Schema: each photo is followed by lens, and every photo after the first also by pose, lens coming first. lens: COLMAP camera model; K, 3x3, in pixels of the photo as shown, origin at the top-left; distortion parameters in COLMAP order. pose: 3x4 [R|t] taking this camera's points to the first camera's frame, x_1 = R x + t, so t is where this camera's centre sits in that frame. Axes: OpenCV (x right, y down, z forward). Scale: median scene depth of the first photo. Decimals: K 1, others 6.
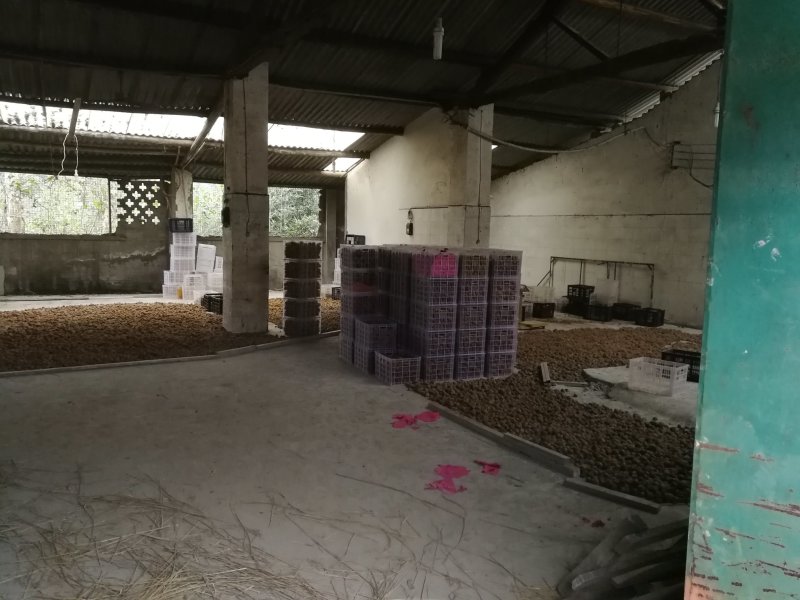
lens RADIAL K [[670.1, 0, 399.1], [0, 670.1, 303.2], [0, 0, 1]] dist [-0.014216, 0.053571]
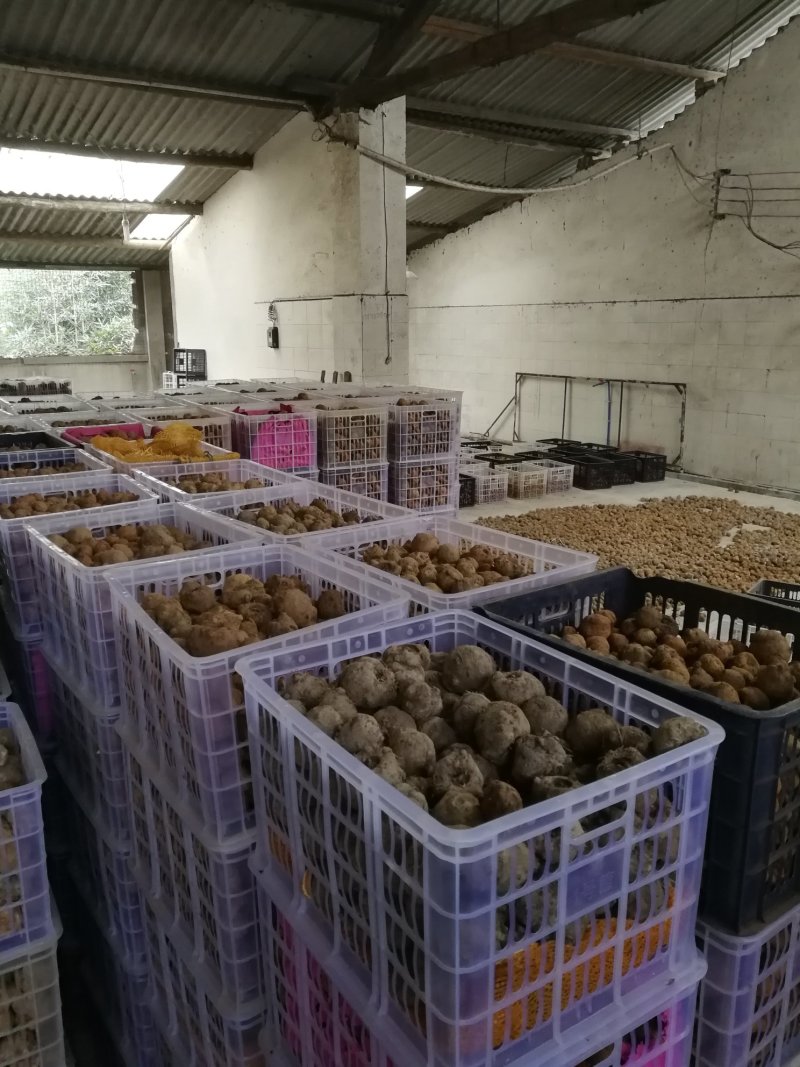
lens RADIAL K [[893.8, 0, 401.1], [0, 893.8, 528.6], [0, 0, 1]] dist [-0.014216, 0.053571]
pose [[0.994435, -0.054334, 0.090256, 0.047973], [0.043313, 0.991844, 0.119873, -0.037153], [-0.096033, -0.115297, 0.988678, 0.221033]]
